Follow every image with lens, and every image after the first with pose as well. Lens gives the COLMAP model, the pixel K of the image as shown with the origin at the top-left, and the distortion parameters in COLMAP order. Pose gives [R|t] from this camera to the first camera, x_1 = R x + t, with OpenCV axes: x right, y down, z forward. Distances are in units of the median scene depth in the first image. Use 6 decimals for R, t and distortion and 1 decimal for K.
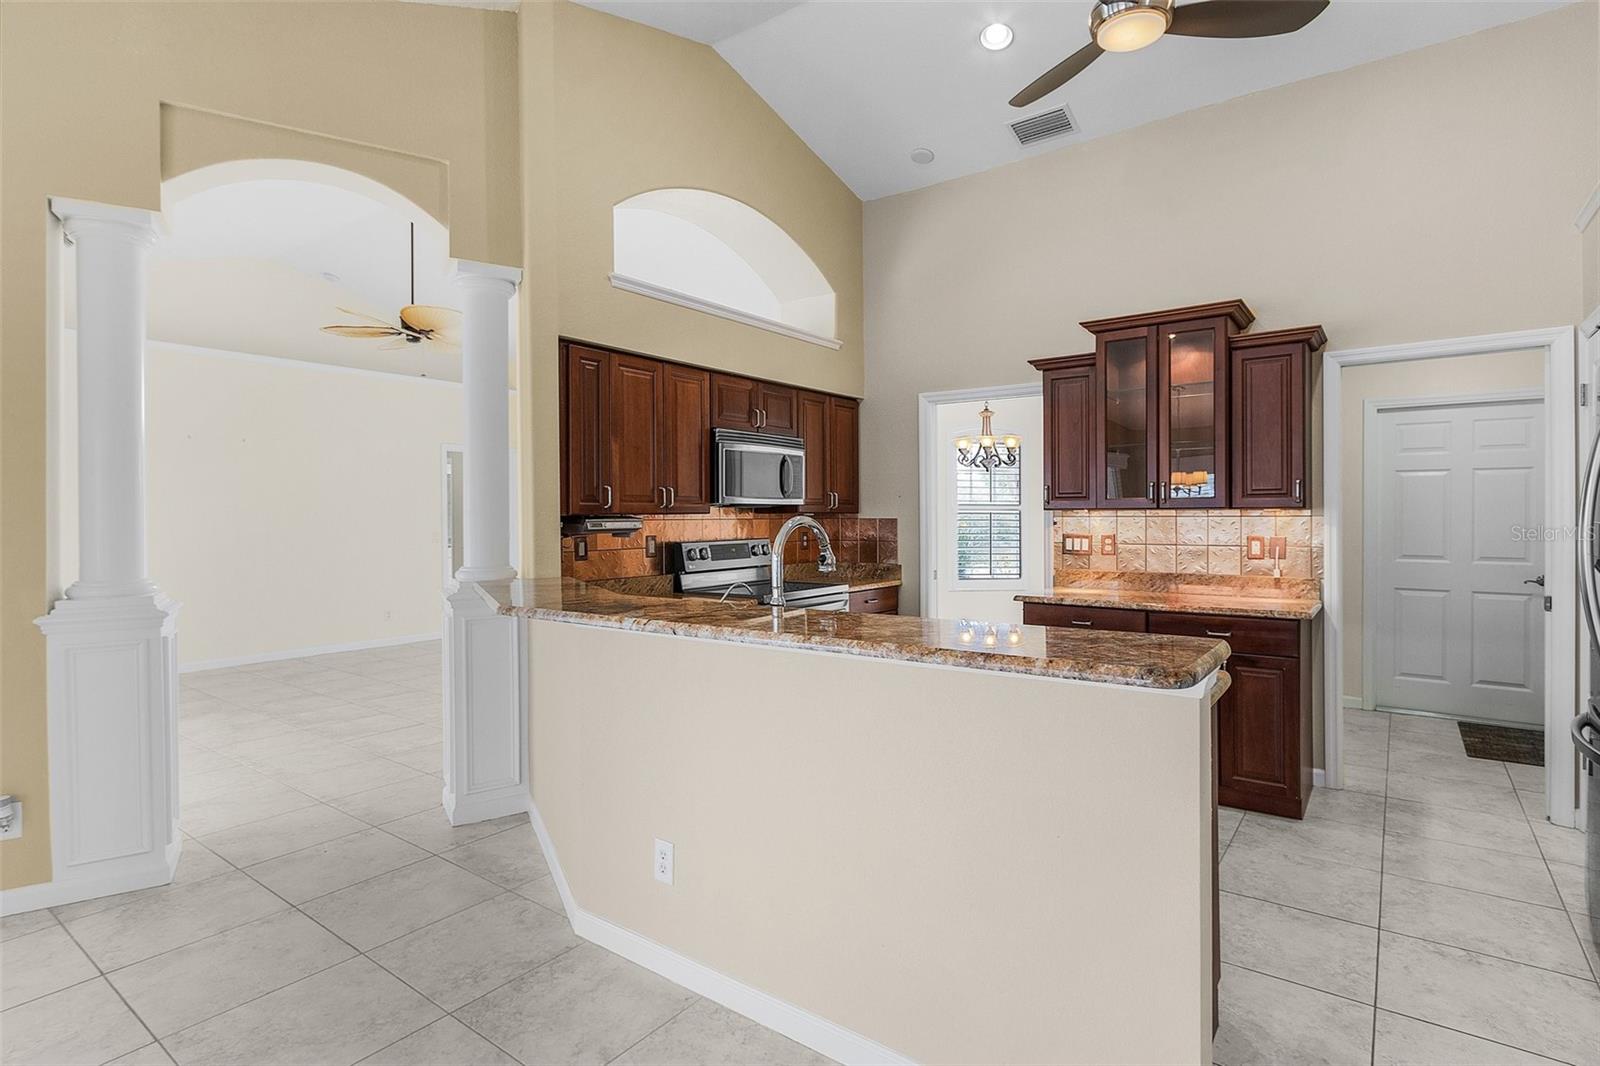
lens RADIAL K [[829.4, 0, 782.5], [0, 829.4, 520.5], [0, 0, 1]] dist [0.012973, -0.002344]
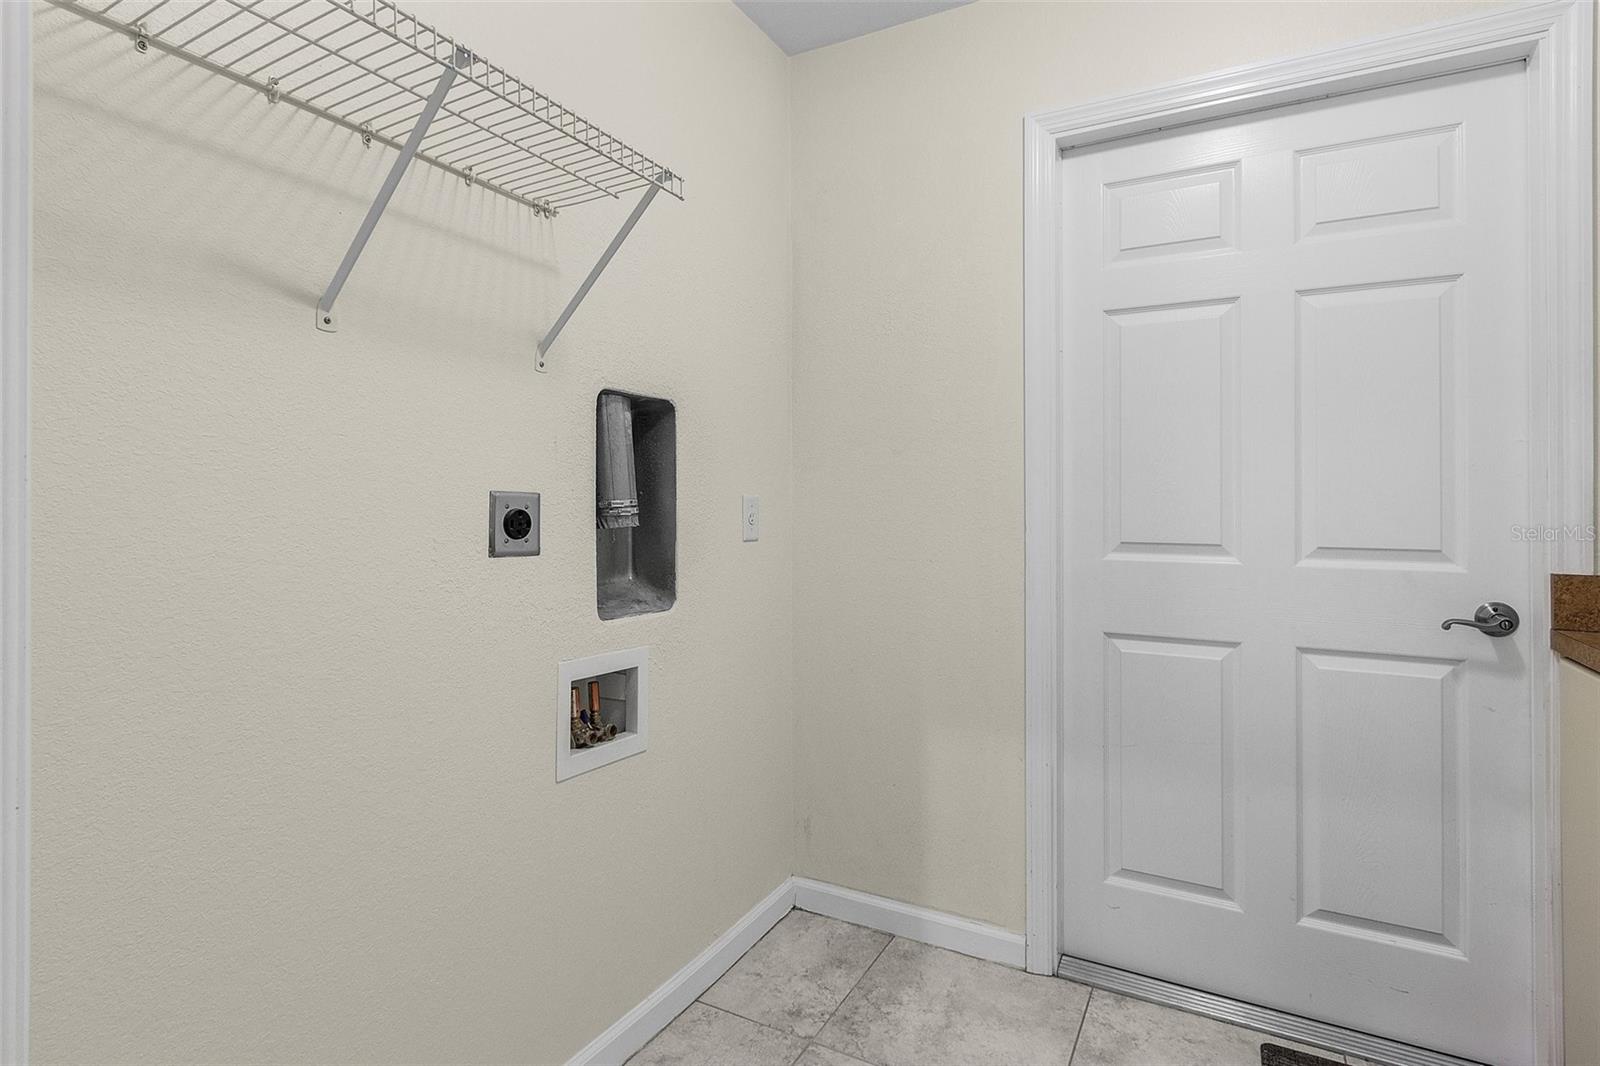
lens RADIAL K [[829.4, 0, 770.3], [0, 829.4, 501.8], [0, 0, 1]] dist [0.012973, -0.002344]
pose [[0.990901, 0.003217, 0.134554, 0.686598], [-0.000957, 0.999857, -0.016858, 0.037687], [-0.134589, 0.016576, 0.990763, 0.838024]]
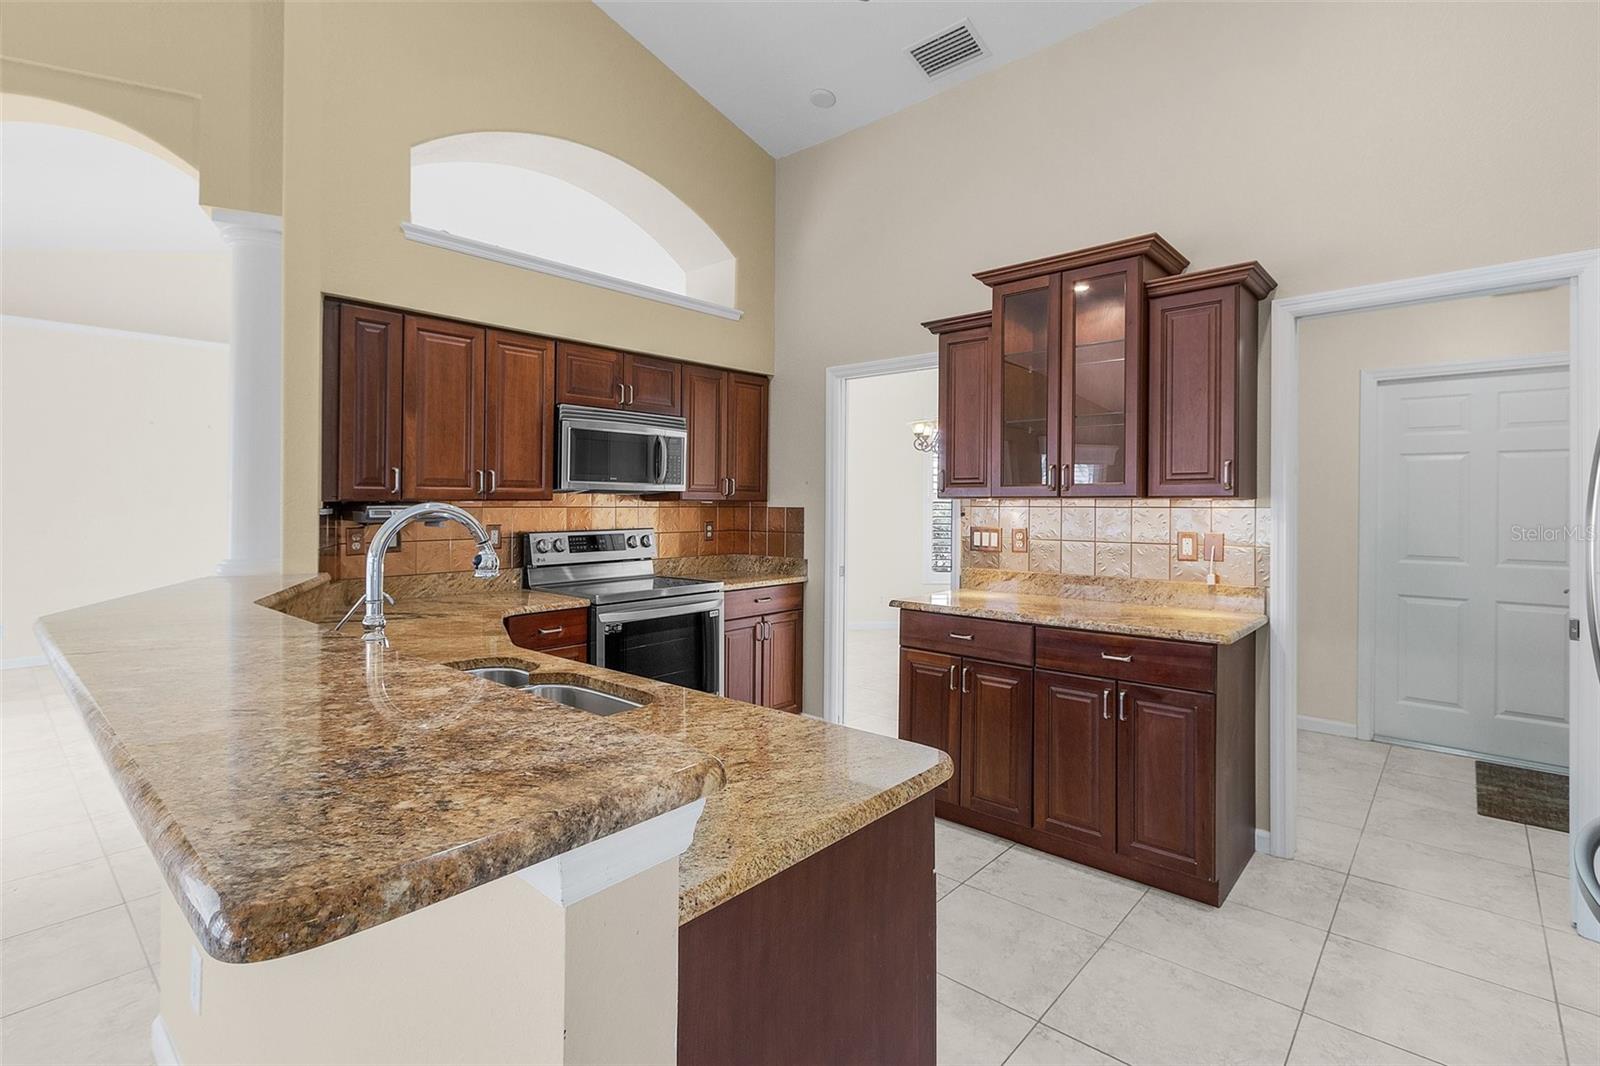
lens RADIAL K [[773.9, 0, 766.5], [0, 773.9, 504.9], [0, 0, 1]] dist [0.008442, -0.000215]
pose [[0.995250, 0.006330, -0.097146, 0.227650], [-0.006828, 0.999965, -0.004793, -0.001262], [0.097112, 0.005434, 0.995259, 0.206755]]
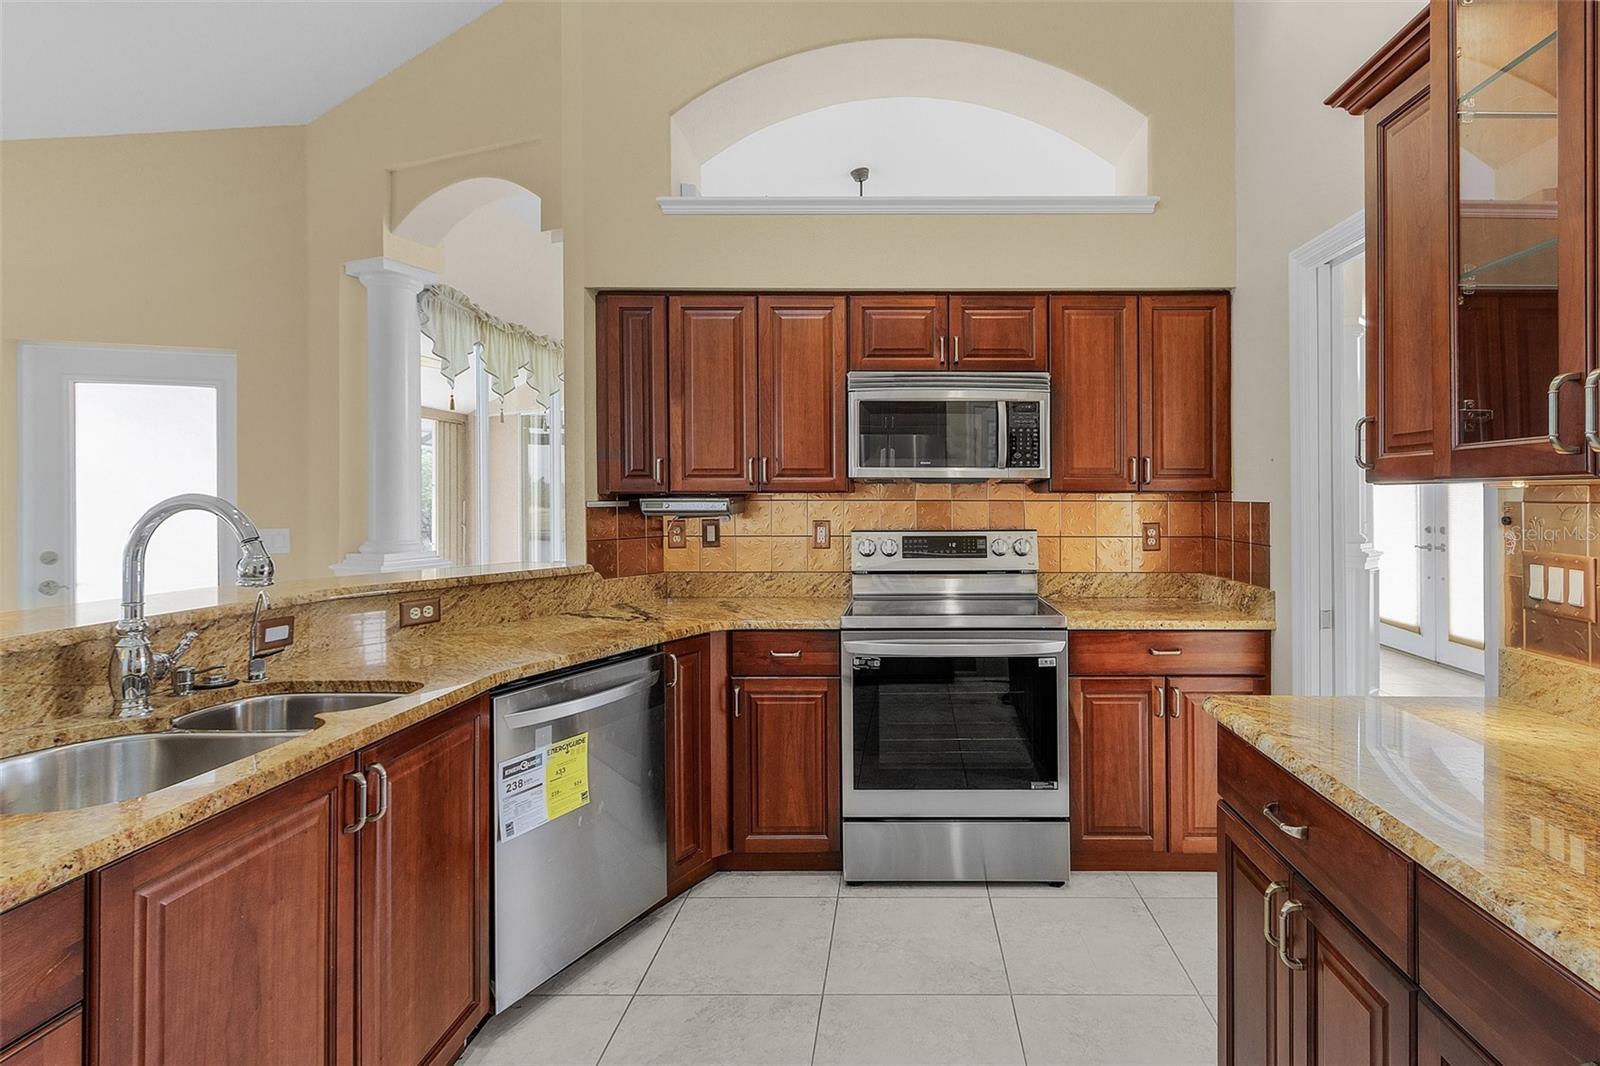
lens RADIAL K [[773.9, 0, 881.5], [0, 773.9, 490.7], [0, 0, 1]] dist [0.008442, -0.000215]
pose [[0.605333, -0.000013, -0.795972, 0.482404], [-0.009393, 0.999930, -0.007160, -0.005313], [0.795917, 0.011811, 0.605291, 0.643531]]
